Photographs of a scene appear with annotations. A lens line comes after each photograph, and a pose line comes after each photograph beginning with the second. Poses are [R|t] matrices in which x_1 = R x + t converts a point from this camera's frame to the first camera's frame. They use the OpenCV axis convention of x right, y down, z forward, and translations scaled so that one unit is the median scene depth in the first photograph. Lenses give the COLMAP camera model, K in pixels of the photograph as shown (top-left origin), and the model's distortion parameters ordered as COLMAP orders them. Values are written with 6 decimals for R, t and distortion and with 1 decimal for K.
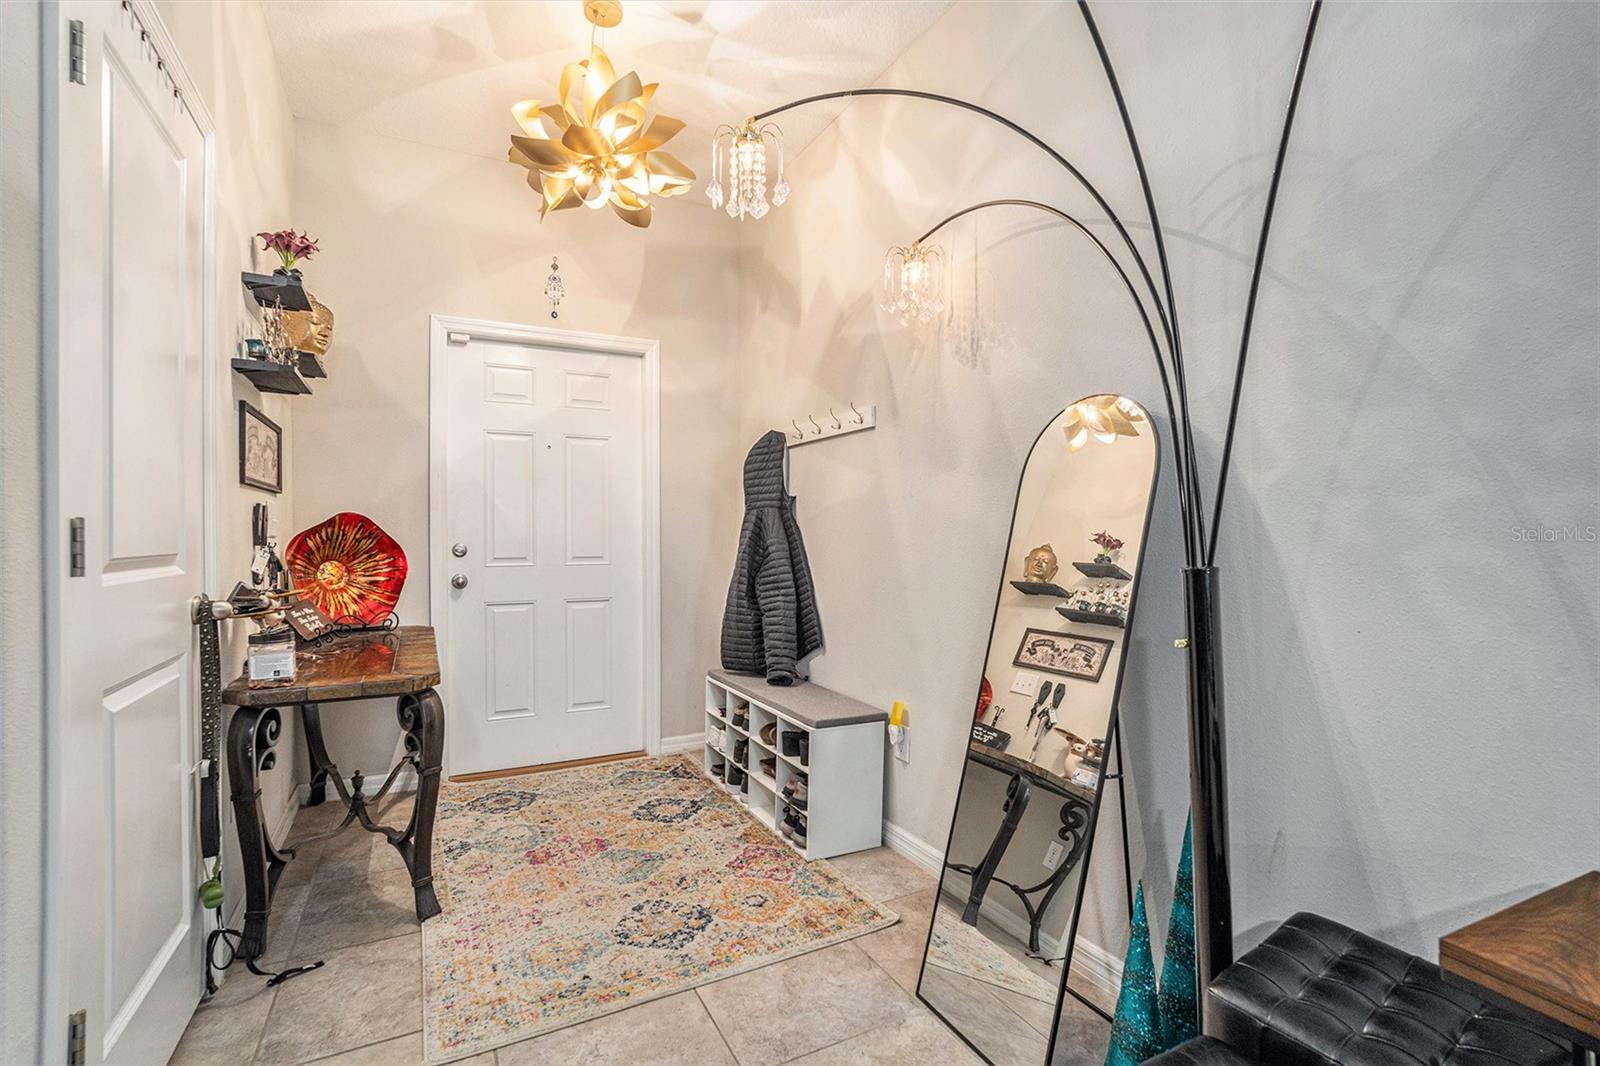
lens RADIAL K [[728.1, 0, 798.9], [0, 728.1, 546.7], [0, 0, 1]] dist [-0.040401, 0.015074]
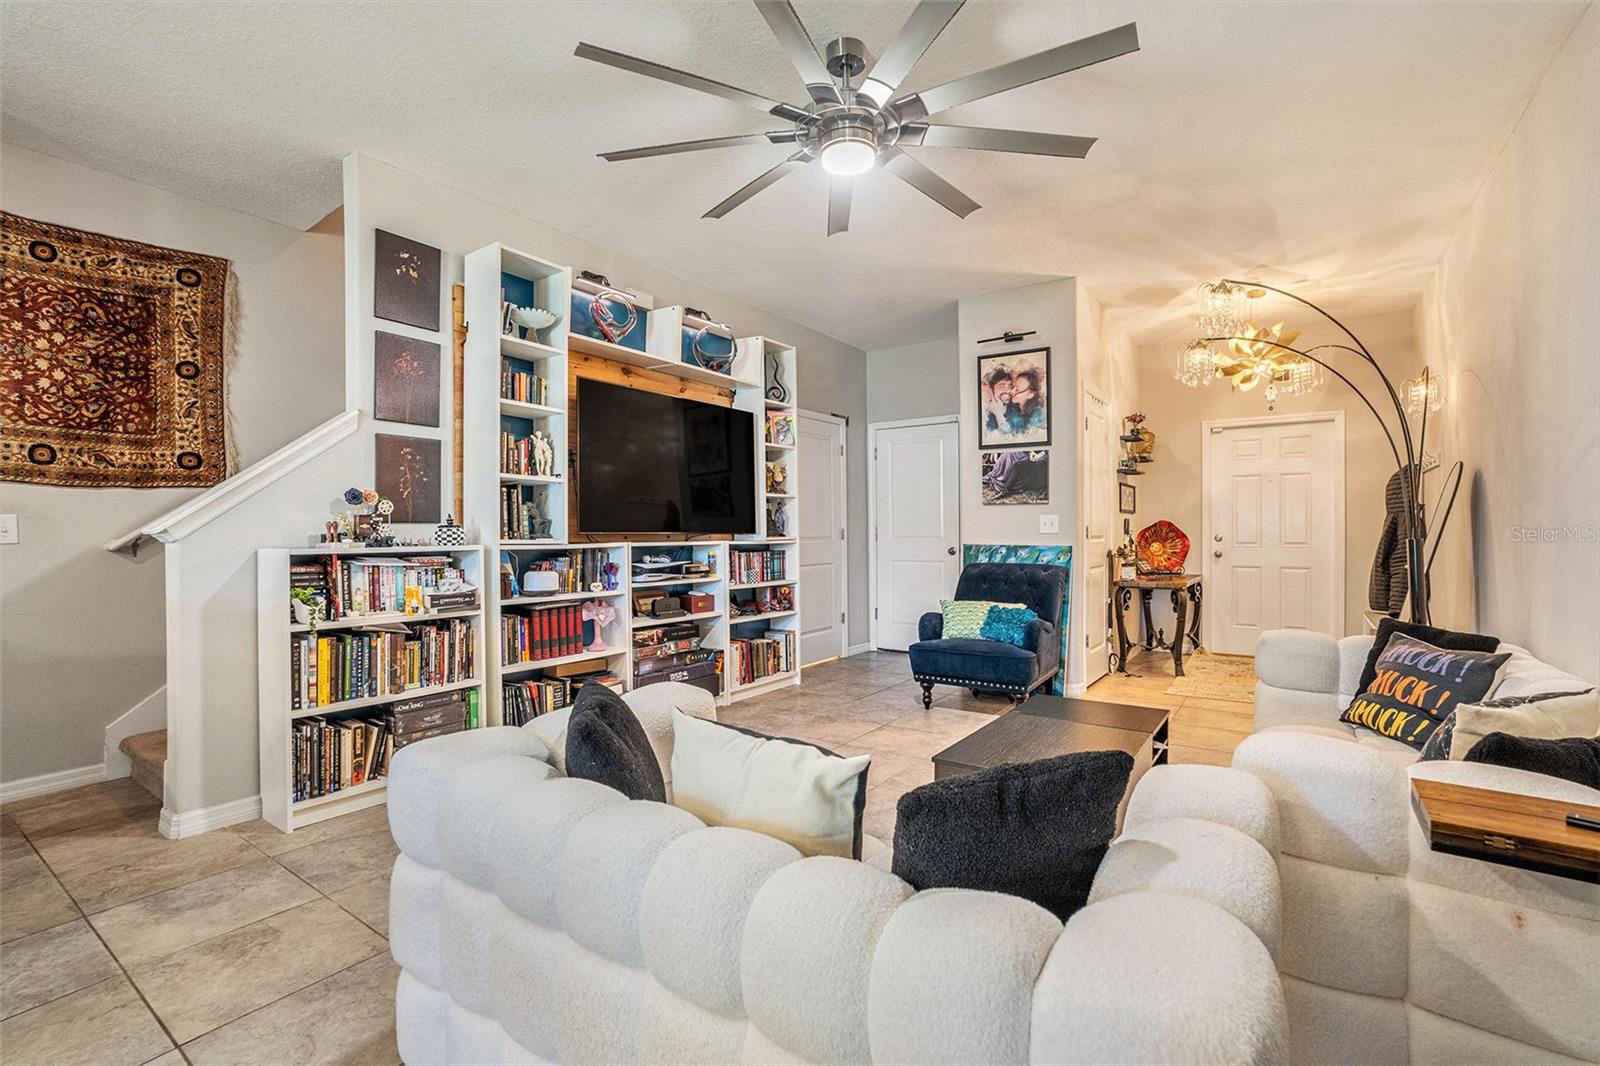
lens RADIAL K [[728.1, 0, 805.8], [0, 728.1, 522.6], [0, 0, 1]] dist [-0.040401, 0.015074]
pose [[0.466588, -0.013097, -0.884378, 0.842401], [-0.011775, 0.999710, -0.021018, 0.020126], [0.884397, 0.020220, 0.466298, -1.034242]]
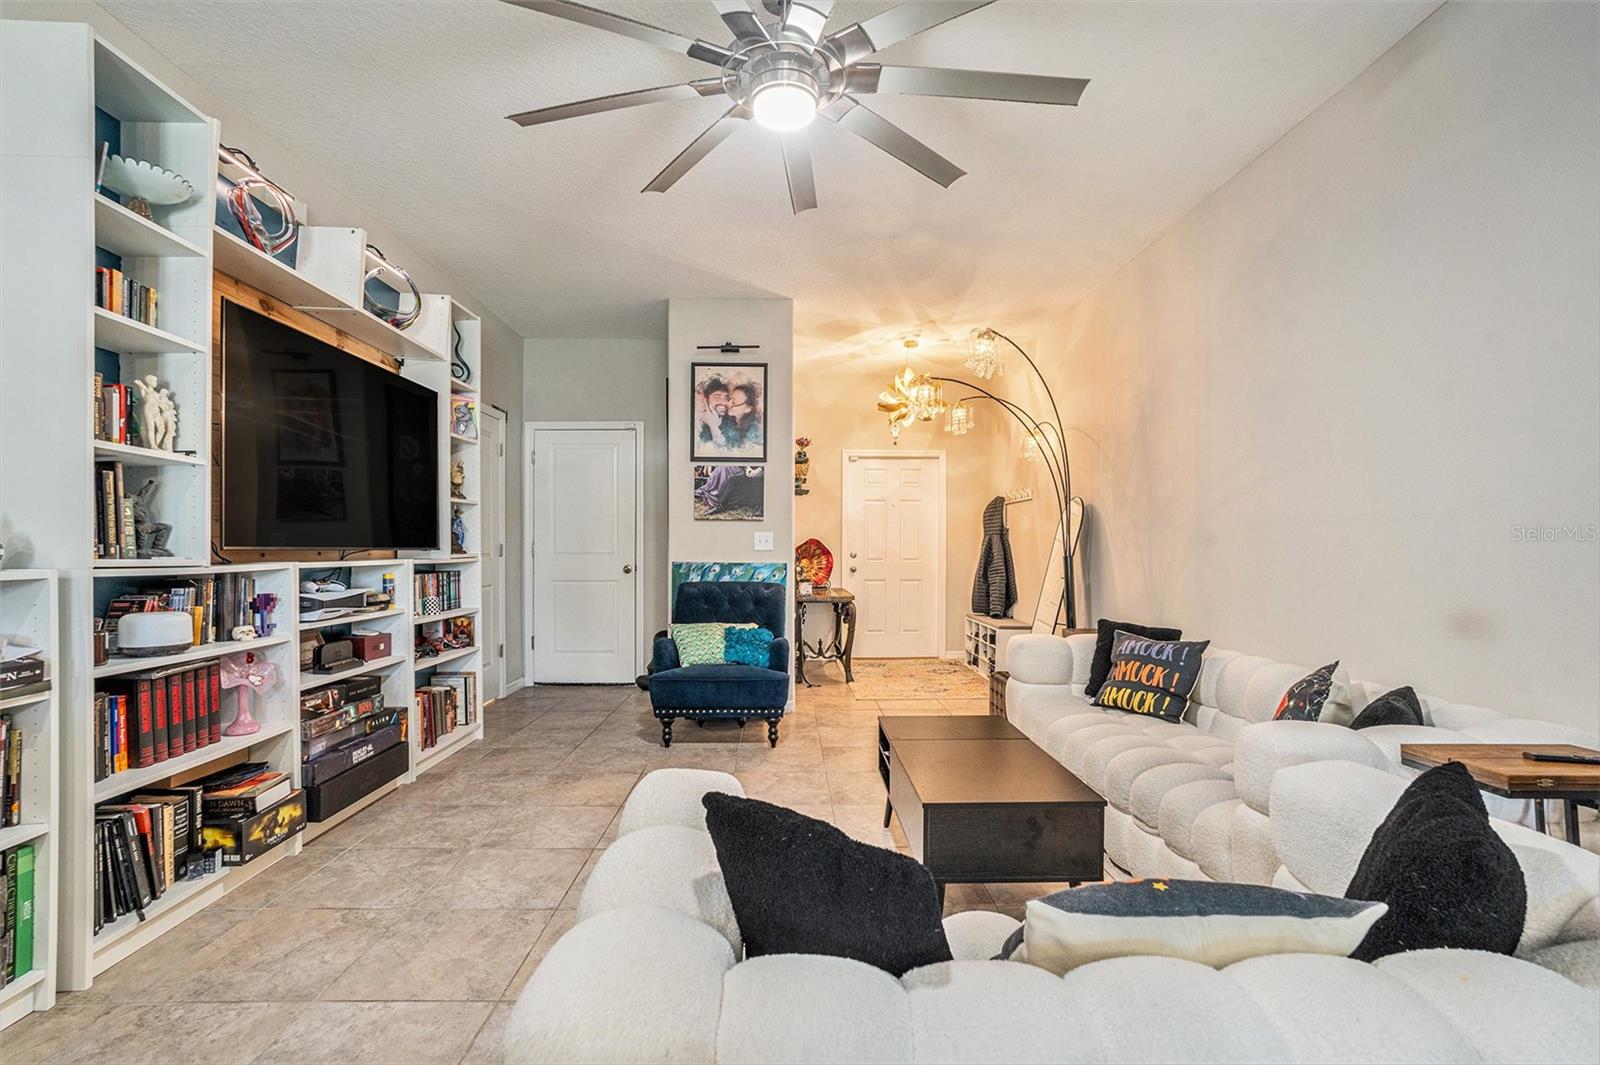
lens RADIAL K [[728.1, 0, 806.4], [0, 728.1, 526.8], [0, 0, 1]] dist [-0.040401, 0.015074]
pose [[0.900096, -0.011078, -0.435551, 0.424762], [-0.009134, 0.998977, -0.044285, 0.021969], [0.435596, 0.043839, 0.899074, -1.222762]]
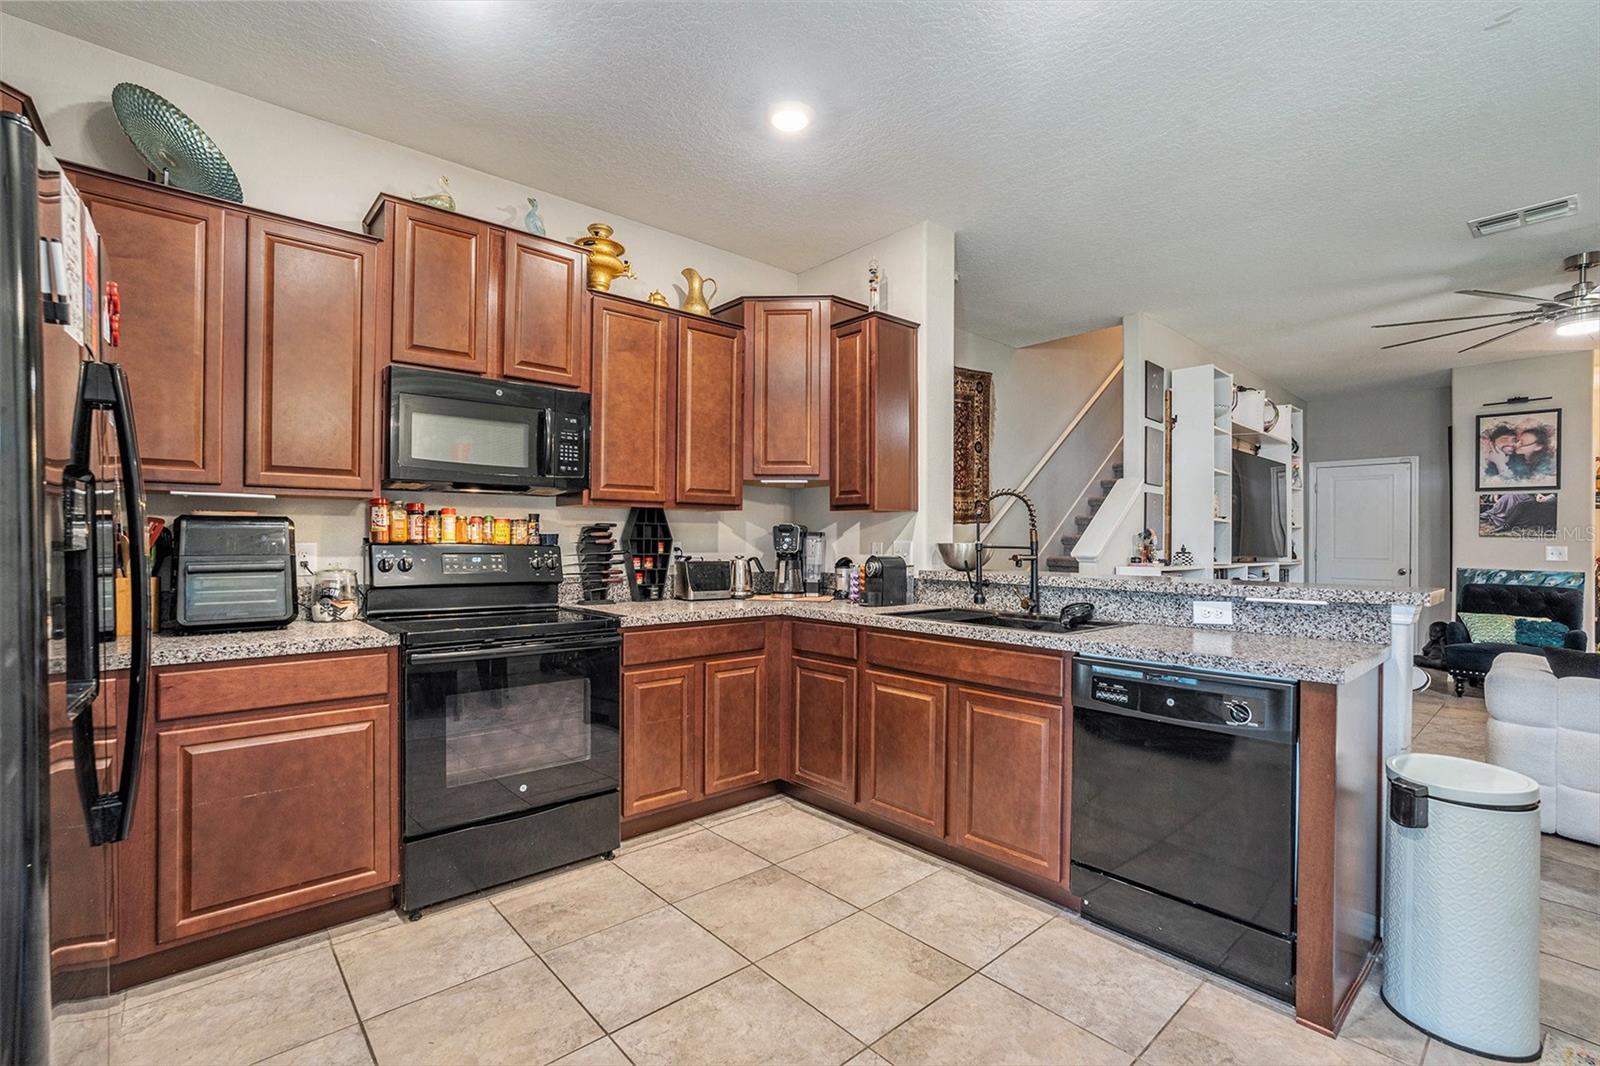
lens RADIAL K [[728.1, 0, 787.9], [0, 728.1, 534.3], [0, 0, 1]] dist [-0.040401, 0.015074]
pose [[0.250382, 0.000353, -0.968147, 1.024240], [-0.030745, 0.999498, -0.007587, 0.007809], [0.967659, 0.031666, 0.250267, -2.406959]]
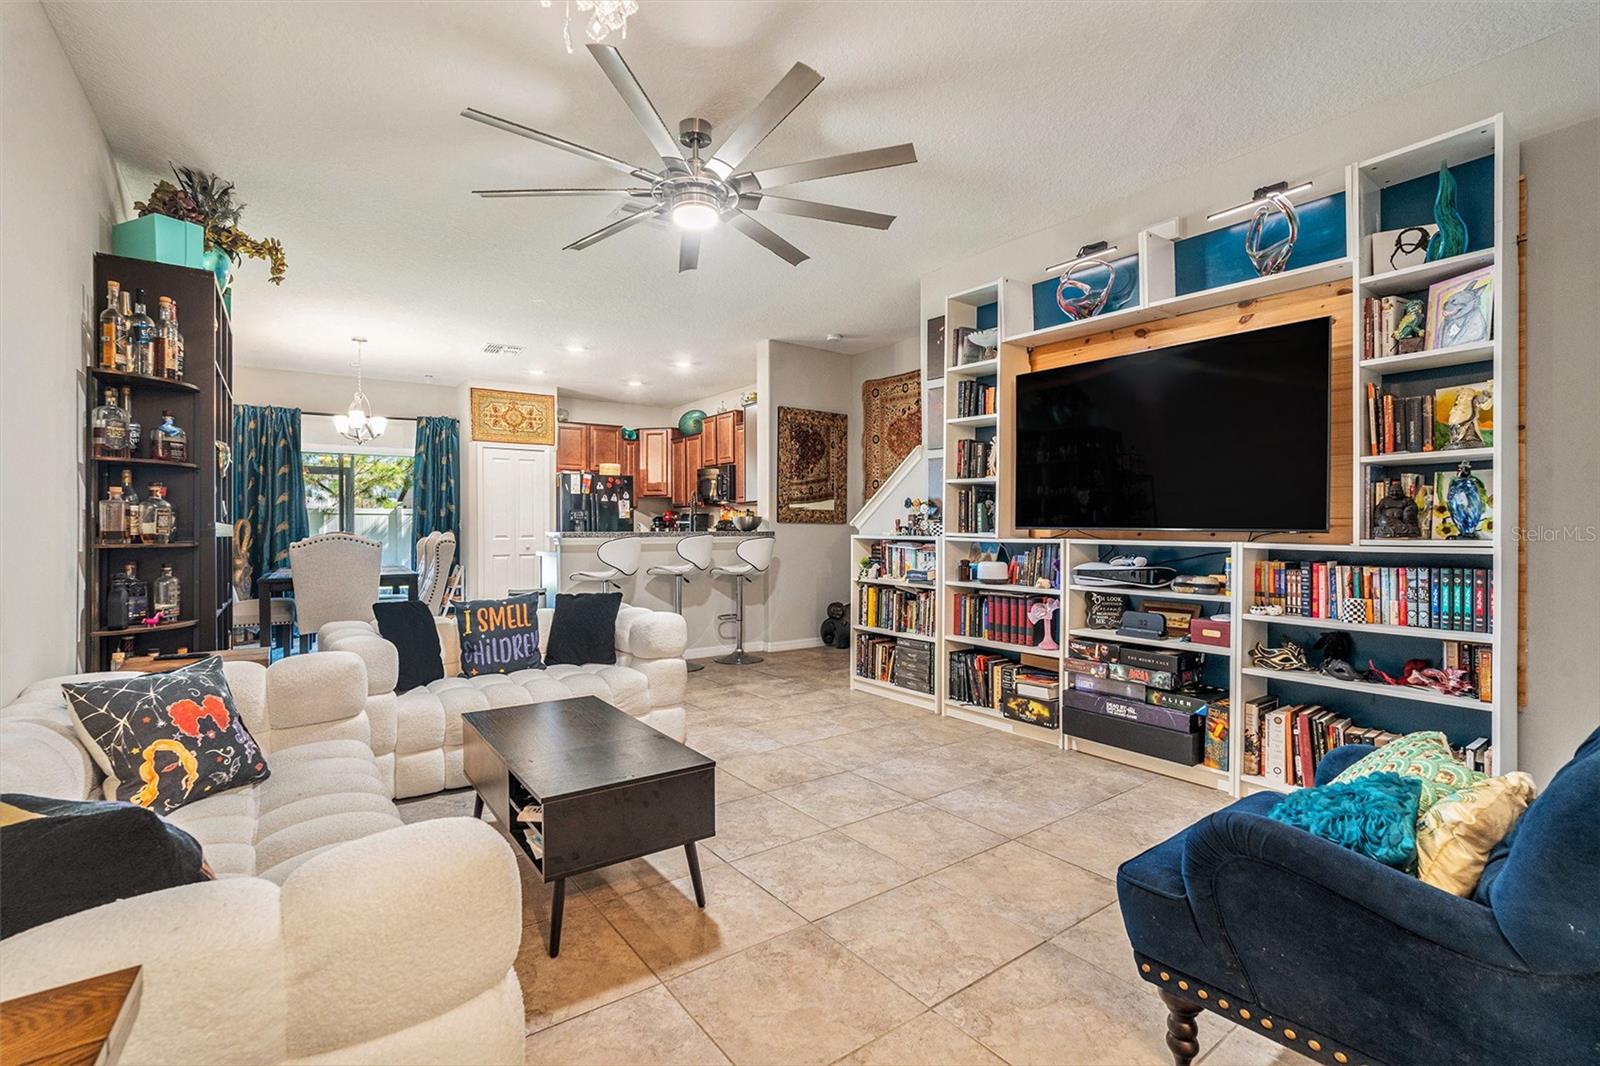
lens RADIAL K [[728.1, 0, 806.7], [0, 728.1, 529.4], [0, 0, 1]] dist [-0.040401, 0.015074]
pose [[-0.986453, 0.000283, -0.164047, 0.097147], [-0.003908, 0.999674, 0.025224, -0.013896], [0.164000, 0.025523, -0.986130, 0.494401]]
